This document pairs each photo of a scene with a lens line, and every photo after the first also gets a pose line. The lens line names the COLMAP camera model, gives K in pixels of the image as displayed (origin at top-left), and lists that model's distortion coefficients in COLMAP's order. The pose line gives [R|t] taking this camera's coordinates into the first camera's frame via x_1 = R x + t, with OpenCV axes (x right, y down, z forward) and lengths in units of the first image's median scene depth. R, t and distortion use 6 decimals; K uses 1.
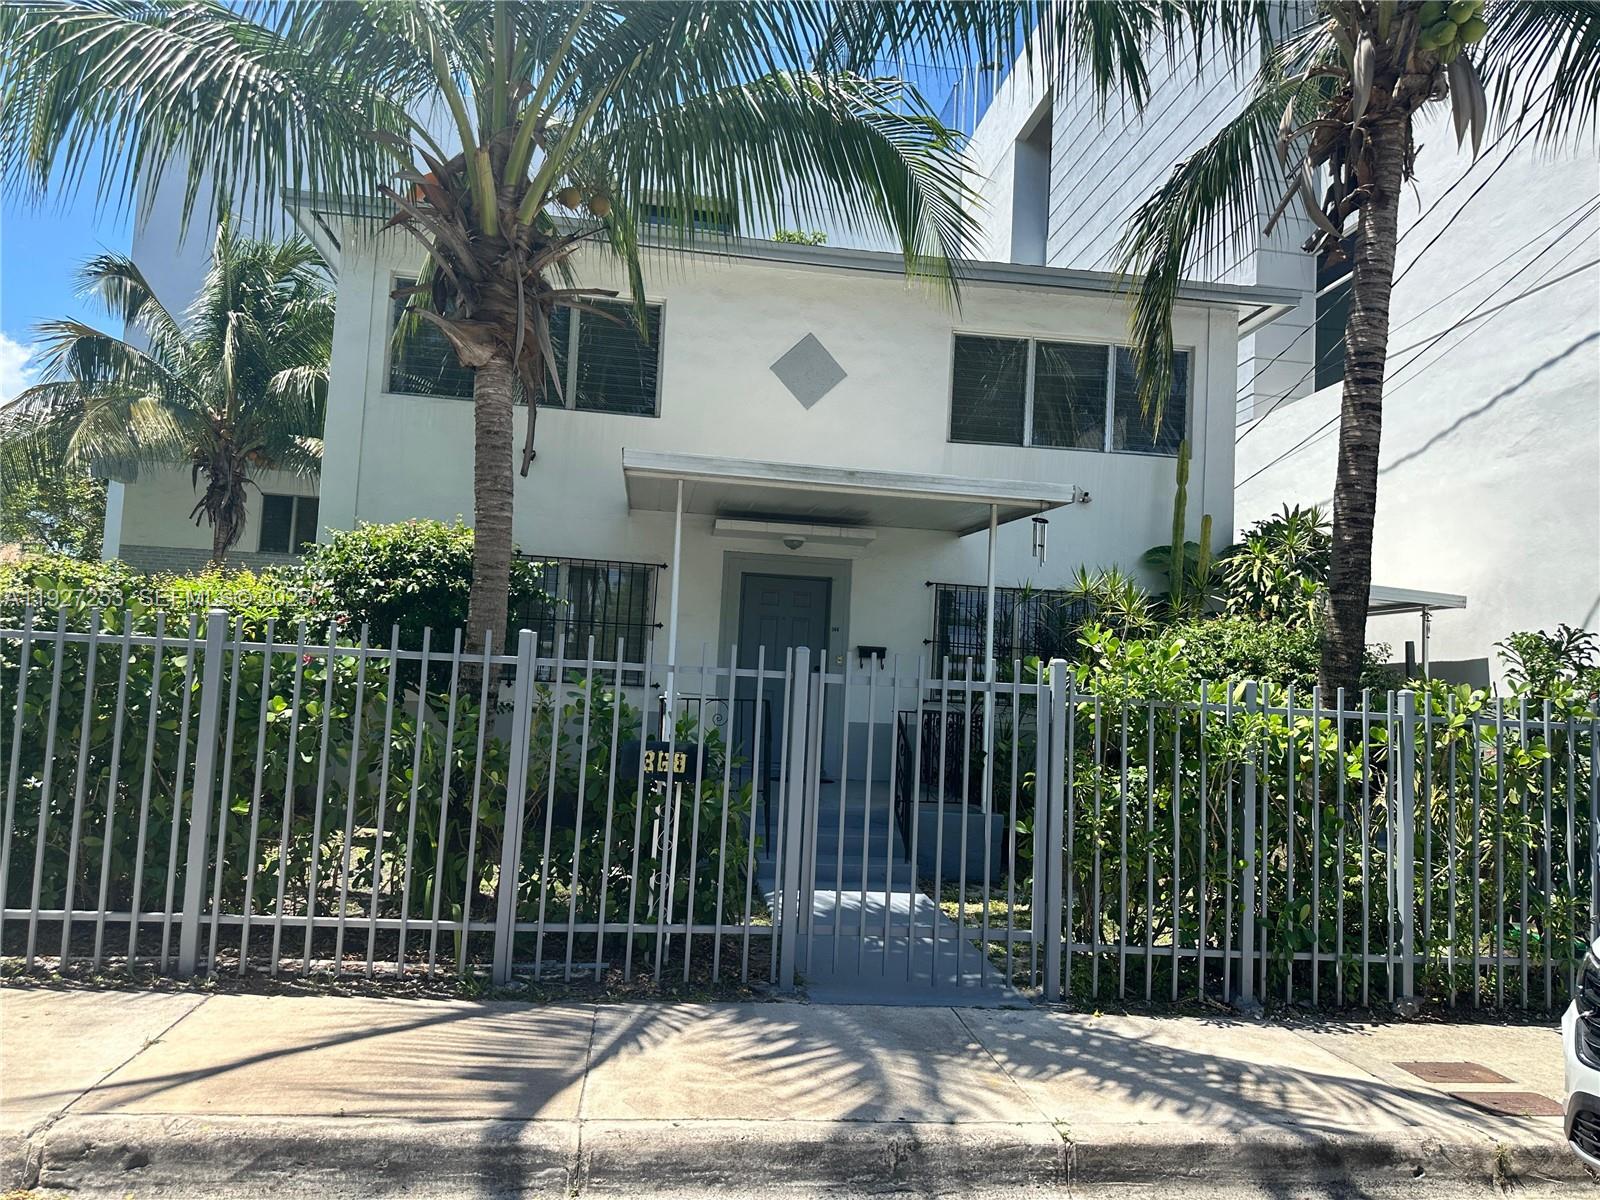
lens RADIAL K [[1071.3, 0, 802.3], [0, 1071.3, 596.2], [0, 0, 1]] dist [0.095283, -0.090543]
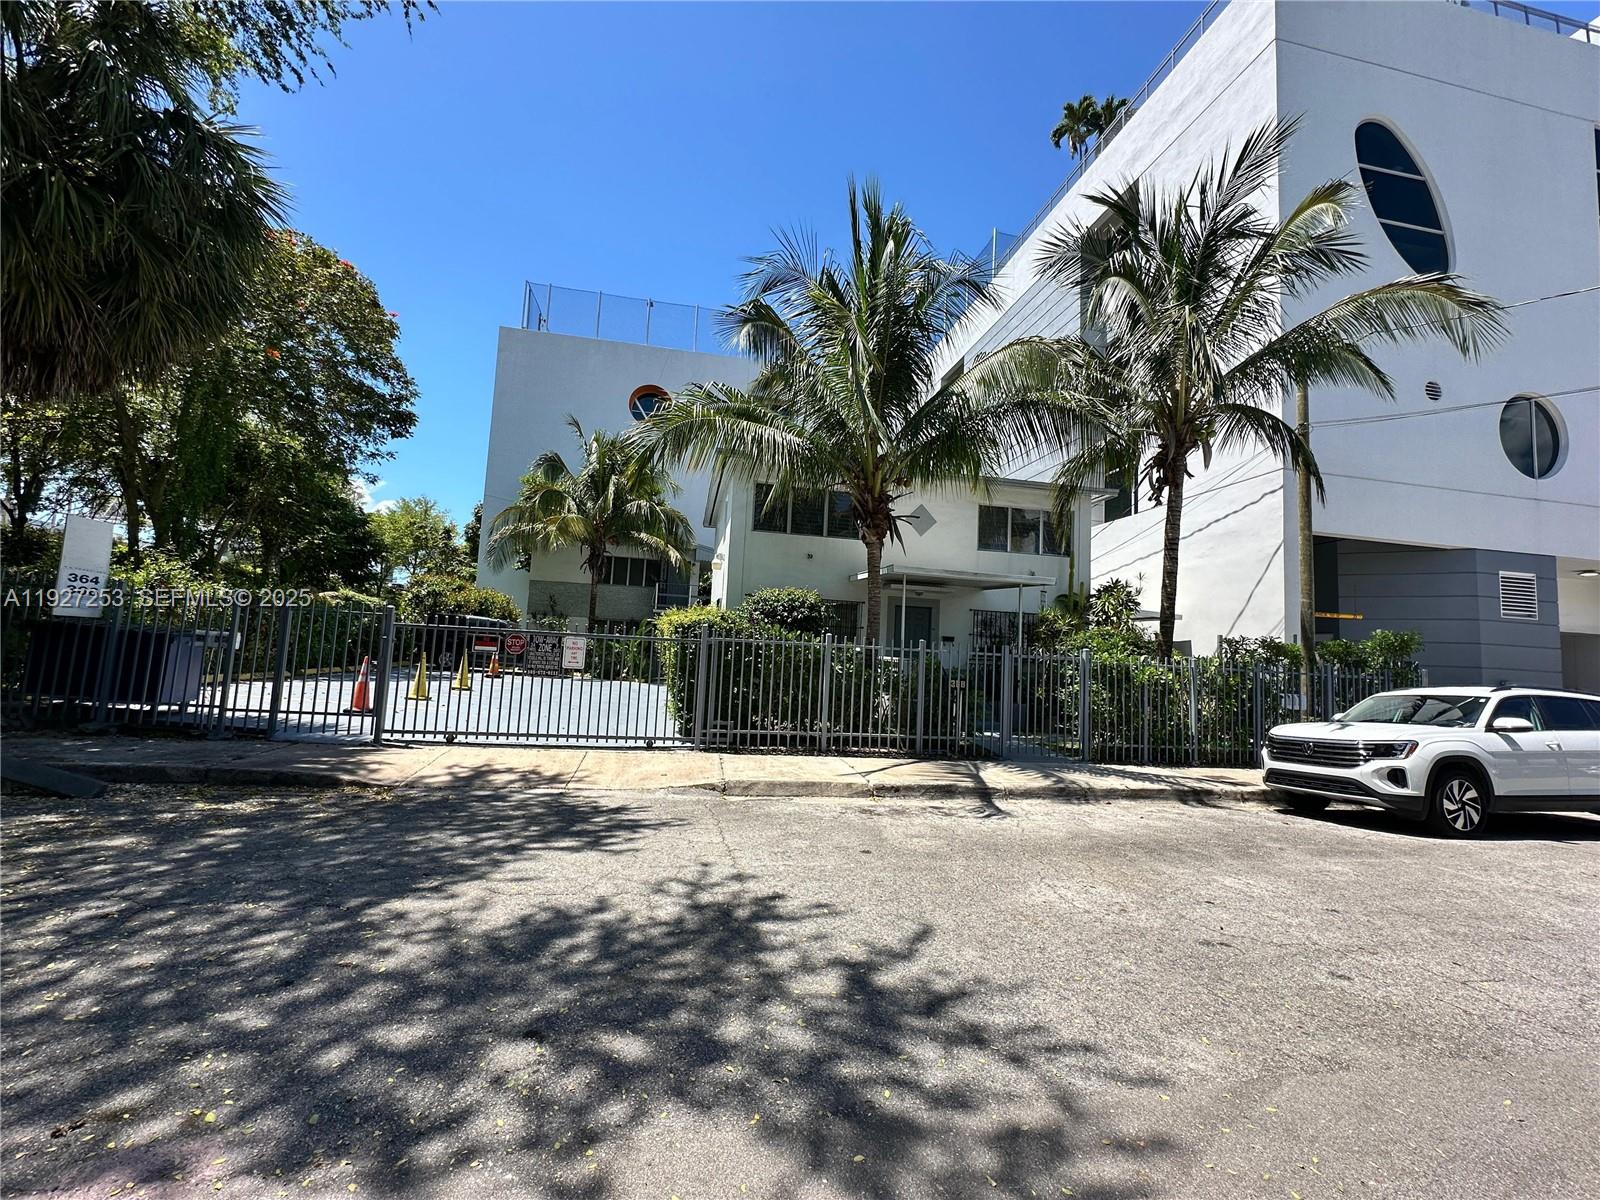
lens RADIAL K [[617.0, 0, 799.3], [0, 617.0, 590.4], [0, 0, 1]] dist [0.001230, 0.000081]
pose [[0.998260, 0.006523, 0.058600, -0.424072], [-0.006259, 0.999969, -0.004692, -0.057782], [-0.058628, 0.004317, 0.998271, -0.423131]]
